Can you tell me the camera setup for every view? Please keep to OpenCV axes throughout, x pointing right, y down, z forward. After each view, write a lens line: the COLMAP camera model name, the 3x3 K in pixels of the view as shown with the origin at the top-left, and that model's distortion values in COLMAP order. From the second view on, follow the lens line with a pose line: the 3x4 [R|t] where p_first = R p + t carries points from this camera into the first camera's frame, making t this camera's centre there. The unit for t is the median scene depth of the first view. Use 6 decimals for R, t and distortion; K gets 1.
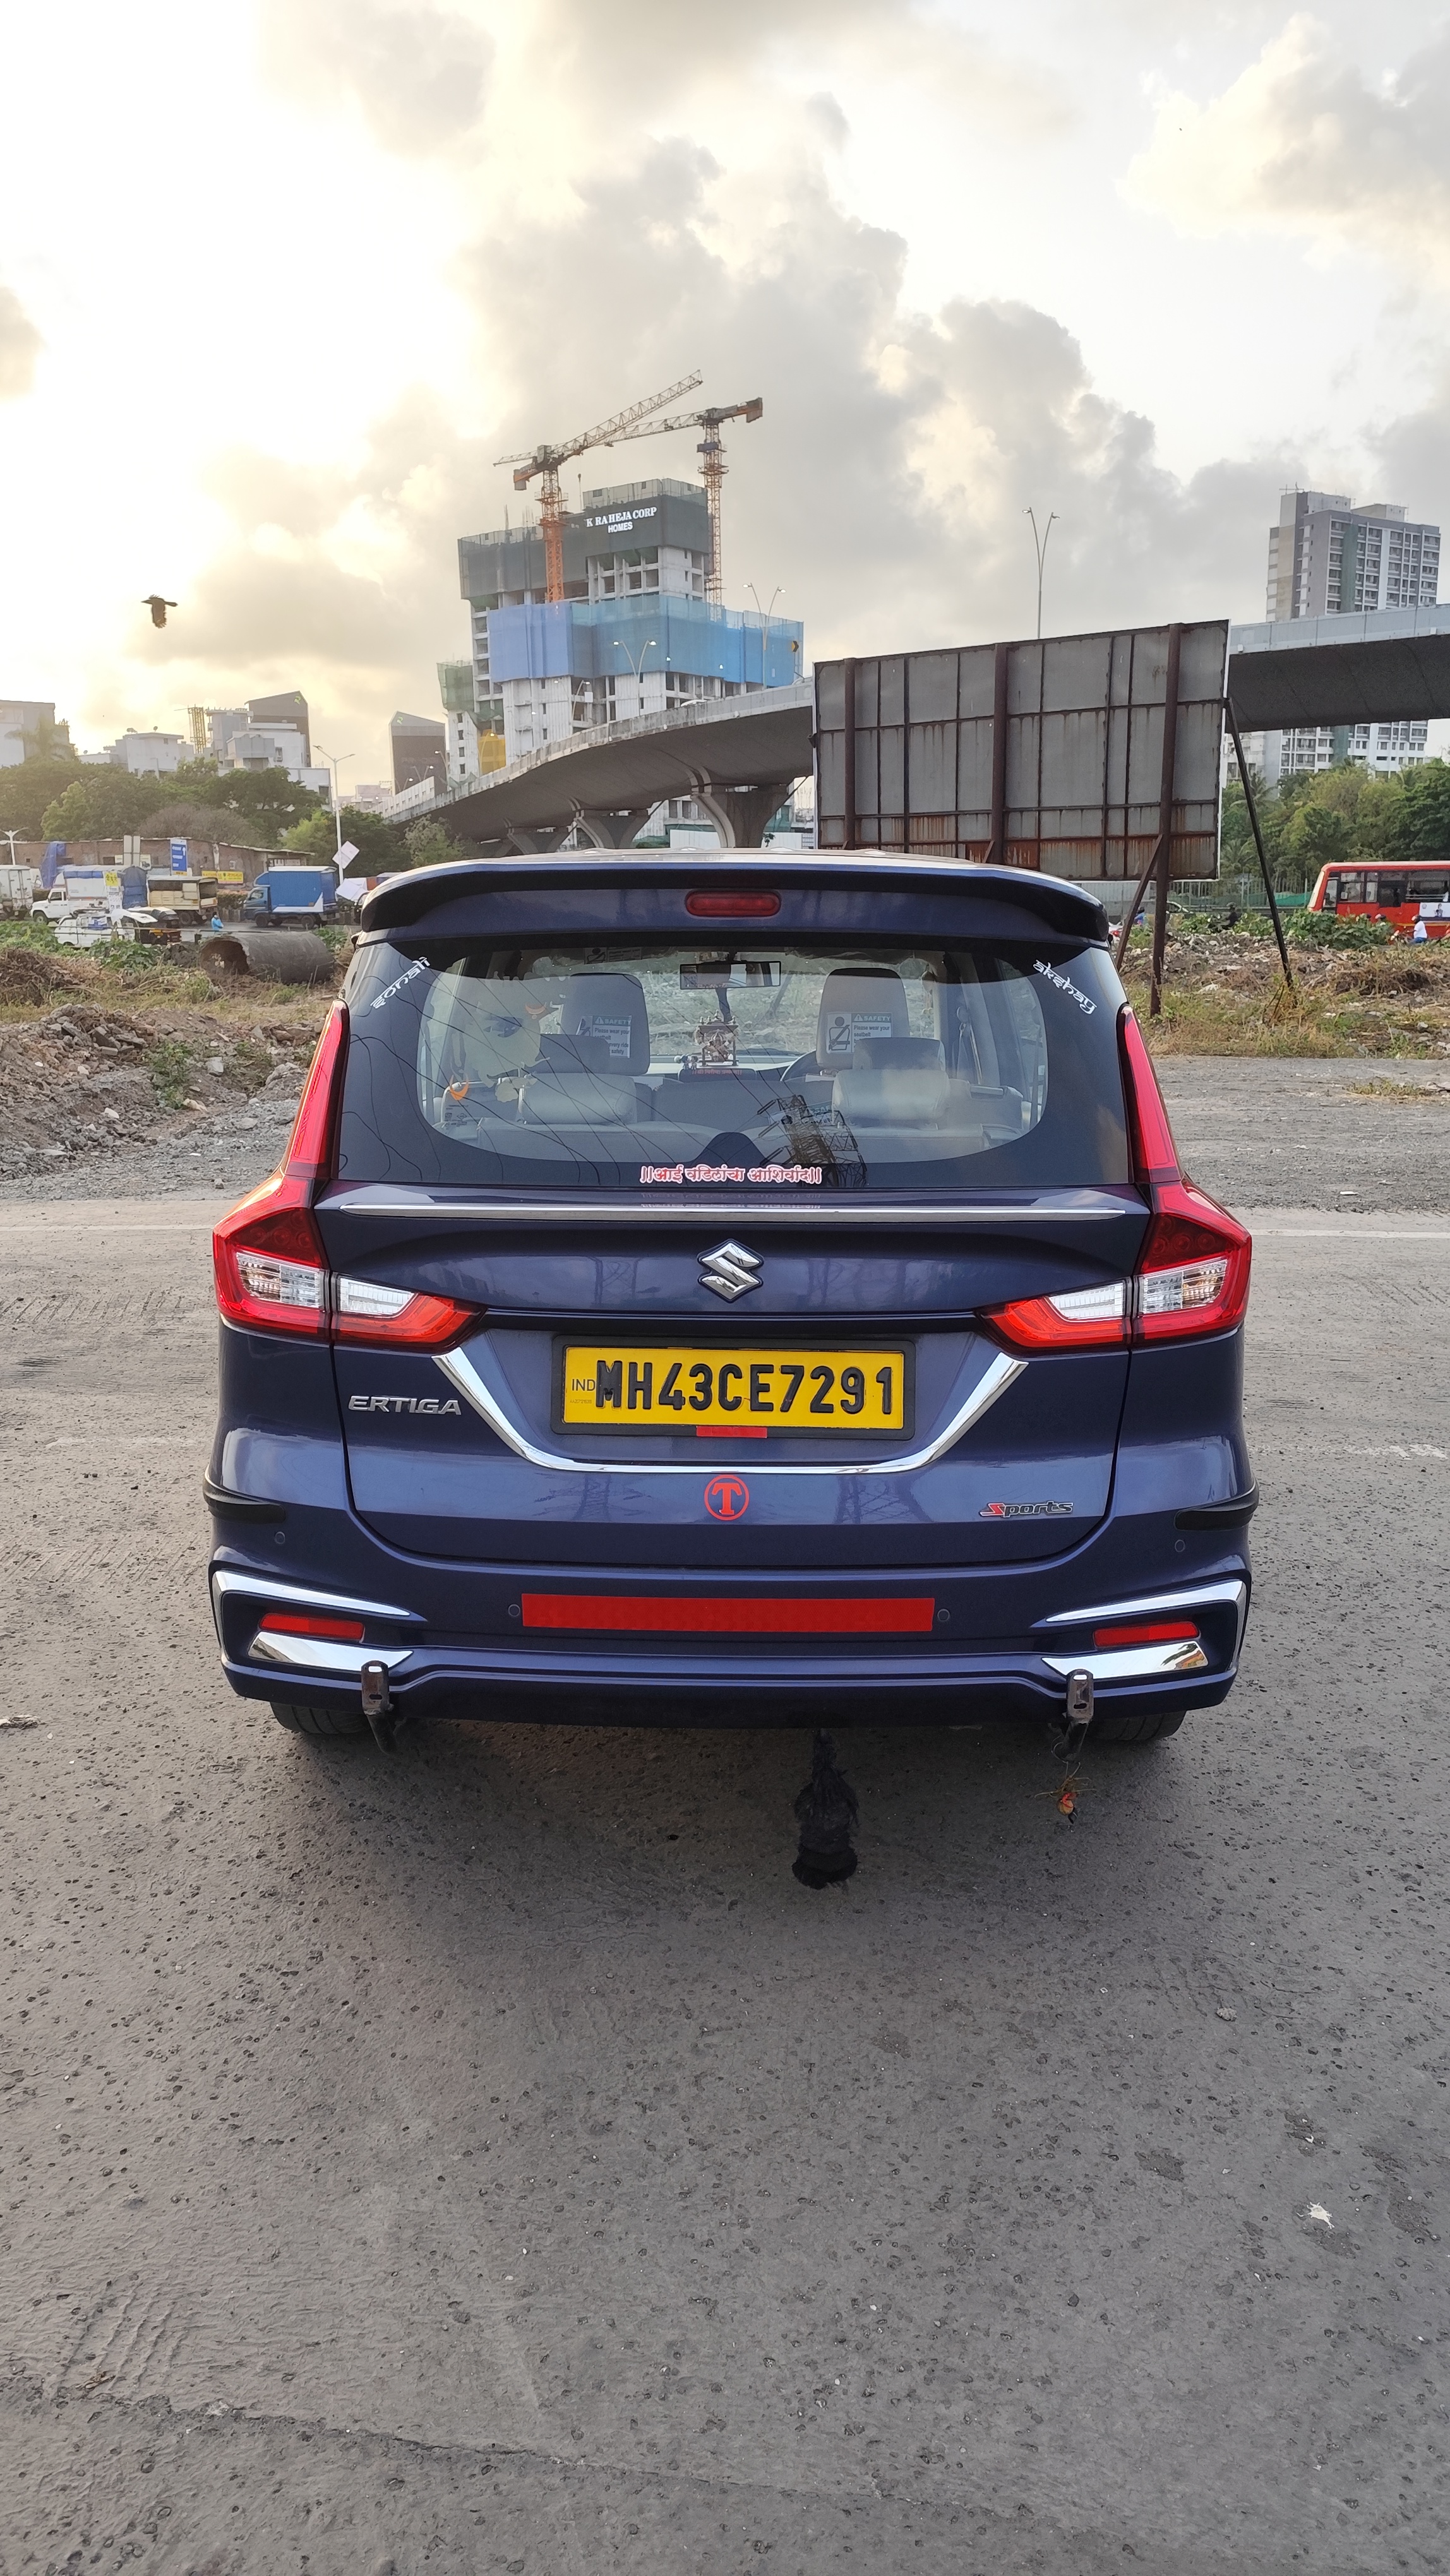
lens RADIAL K [[1771.7, 0, 725.0], [0, 1771.7, 1288.0], [0, 0, 1]] dist [0.044512, -0.057028]
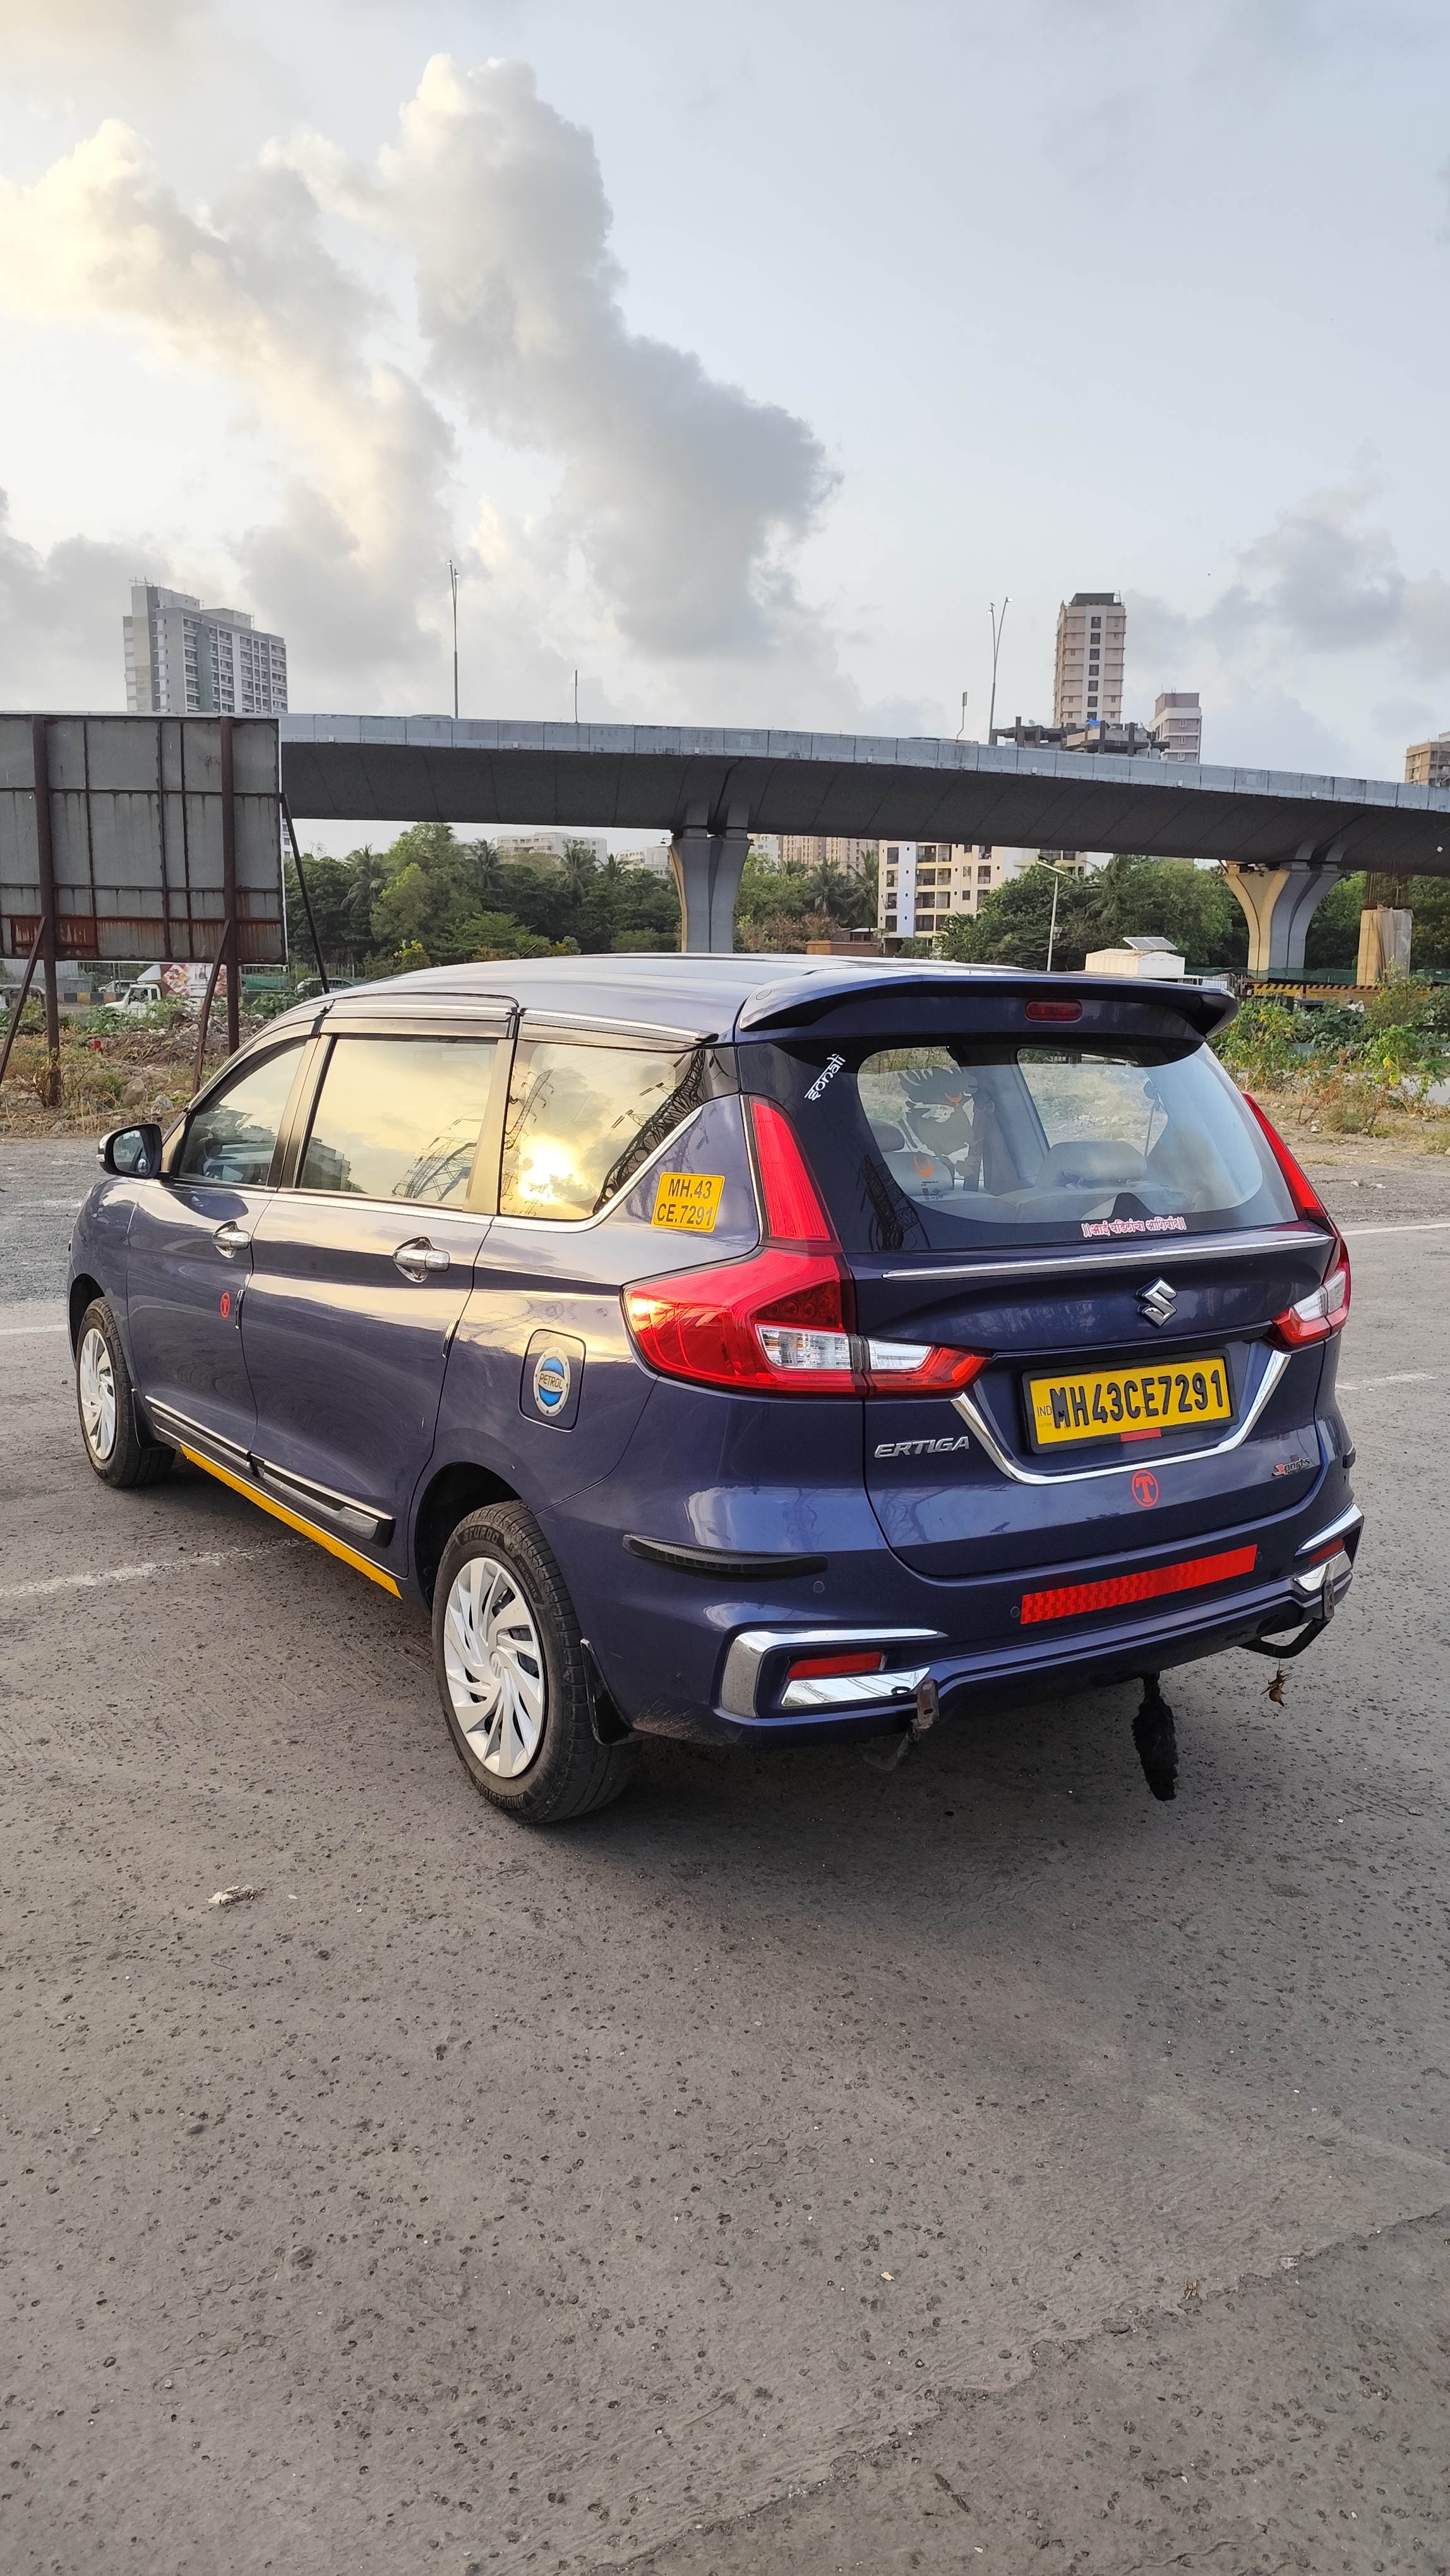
lens RADIAL K [[1778.0, 0, 725.0], [0, 1778.0, 1288.0], [0, 0, 1]] dist [0.006714, 0.001126]
pose [[0.824893, -0.072786, 0.560583, -0.912134], [0.097362, 0.995150, -0.014056, -0.030897], [-0.556841, 0.066174, 0.827979, 0.129948]]
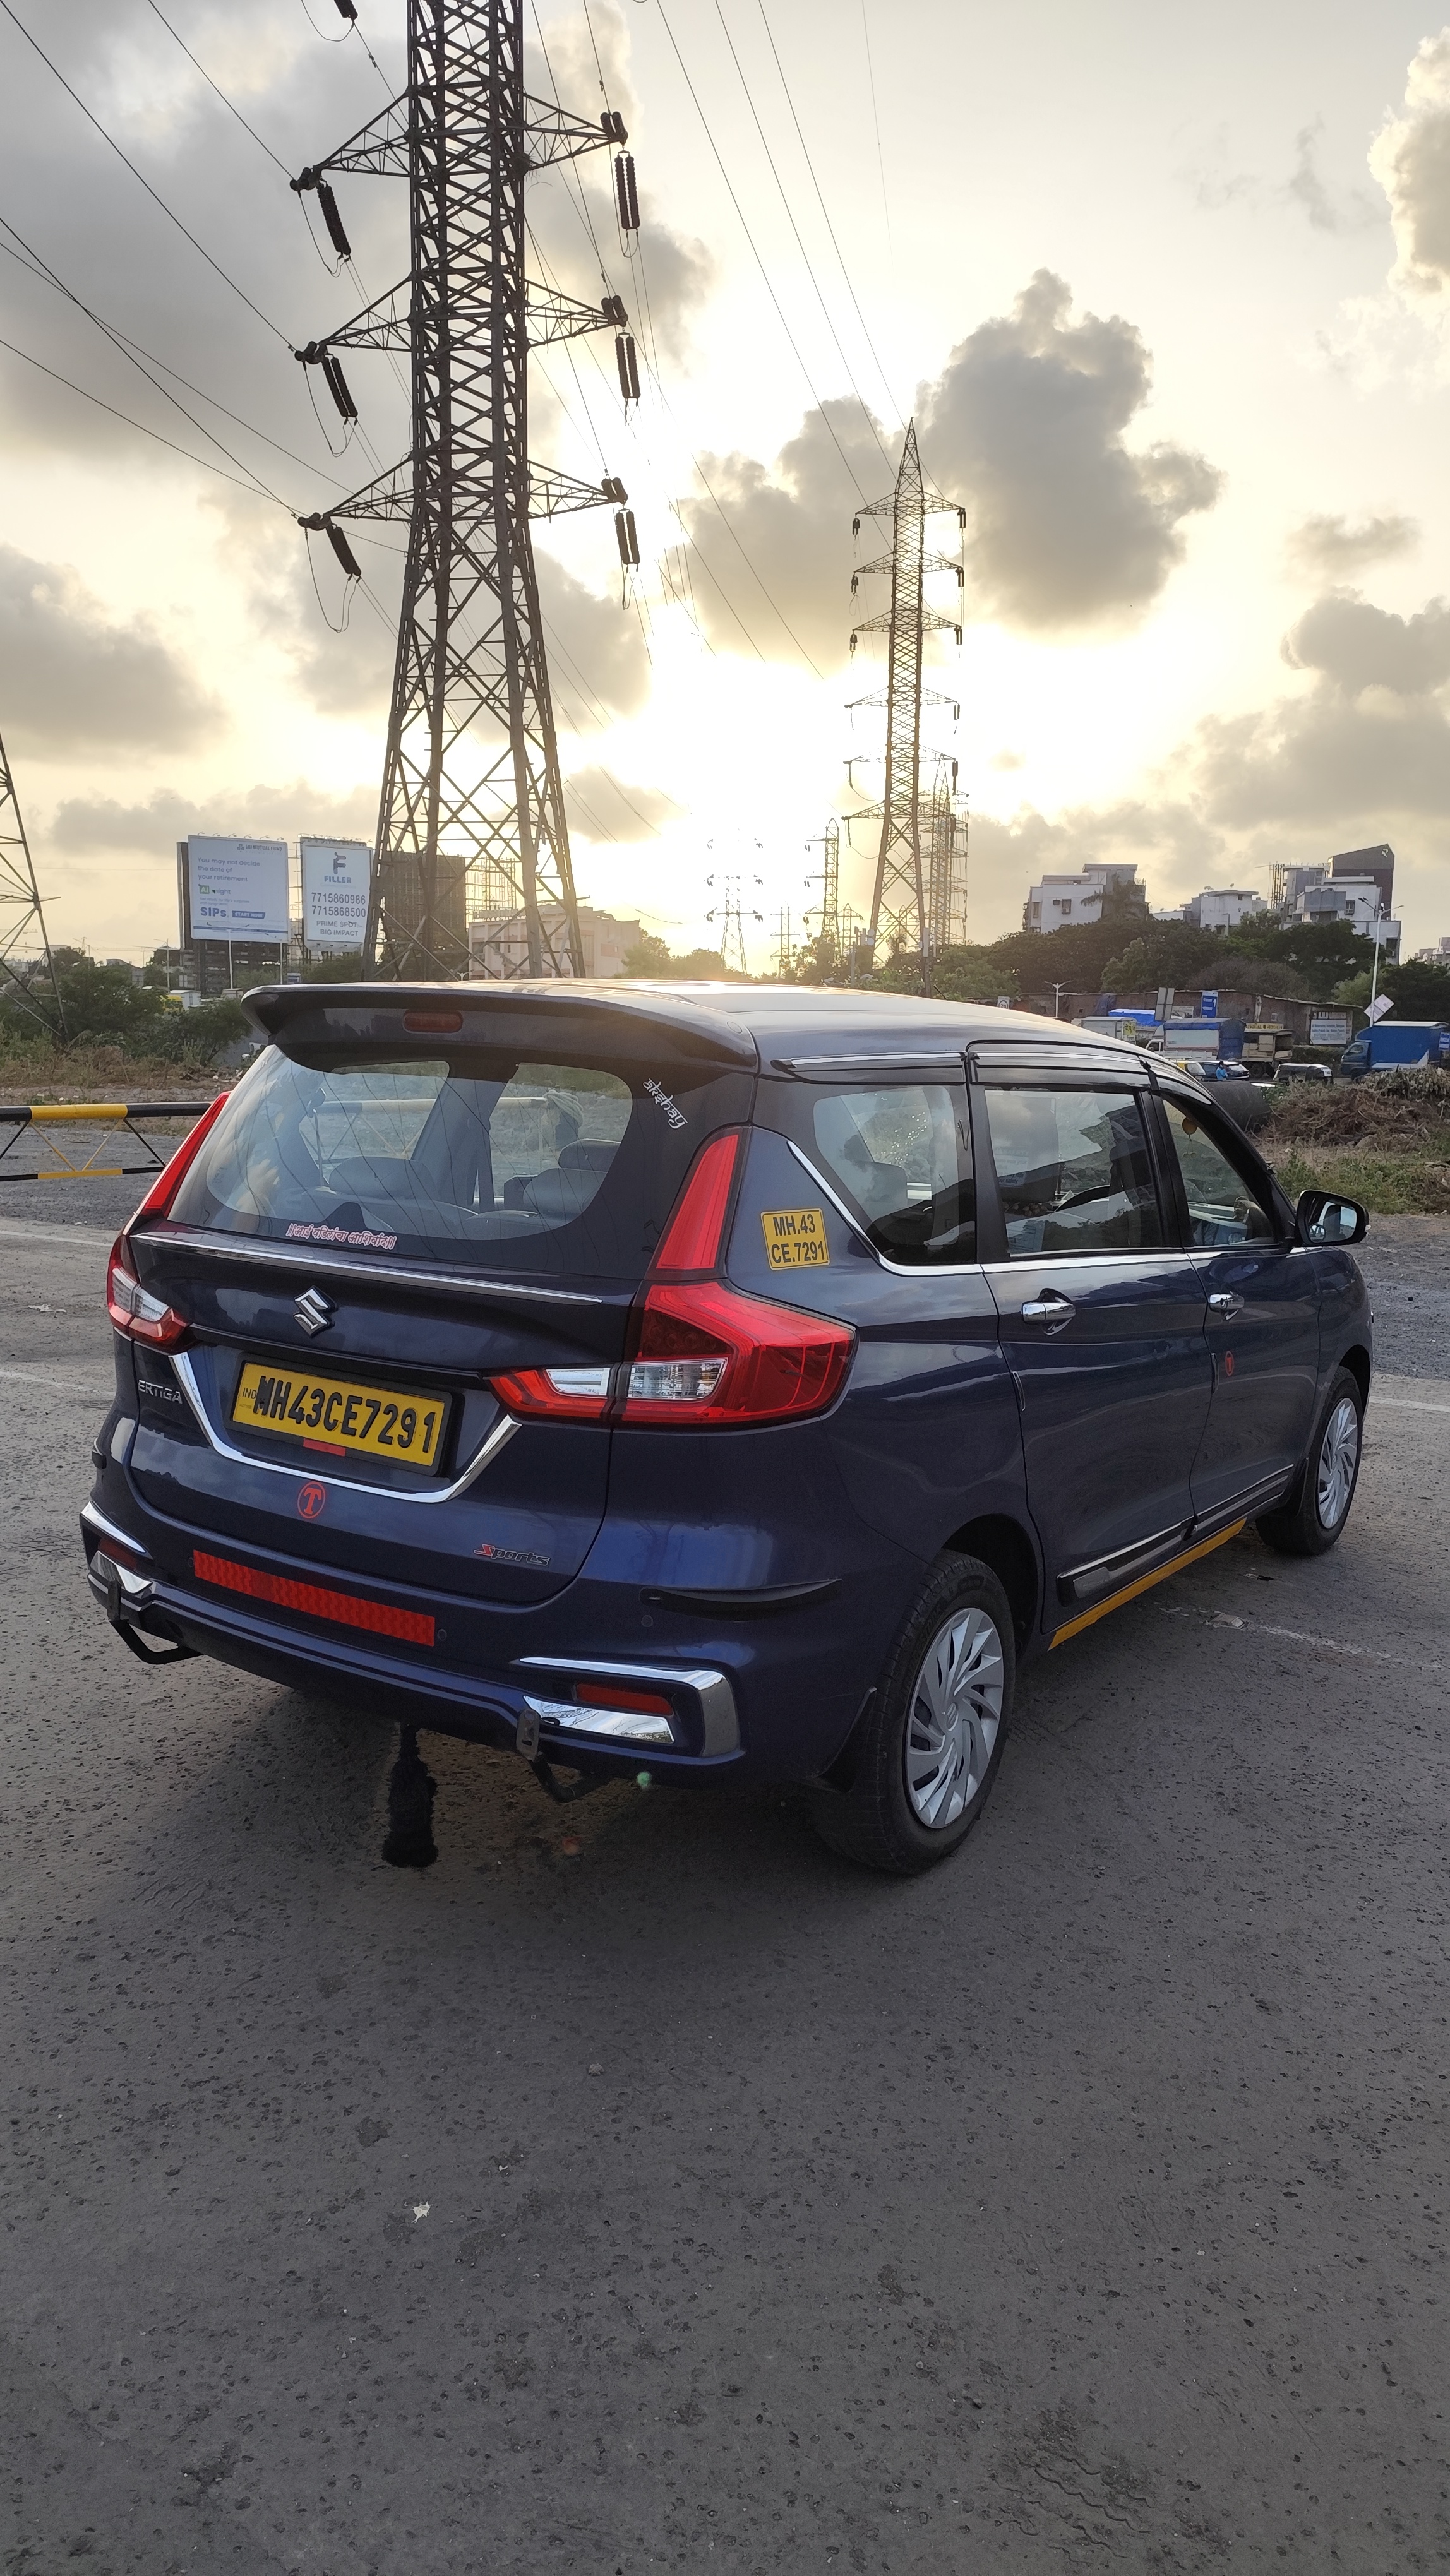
lens RADIAL K [[1771.2, 0, 677.4], [0, 1771.2, 1304.4], [0, 0, 1]] dist [0.008394, 0.000091]
pose [[0.826737, 0.103396, -0.553005, 0.856157], [-0.143087, 0.989287, -0.028946, -0.014868], [0.544088, 0.103058, 0.832675, 0.111611]]
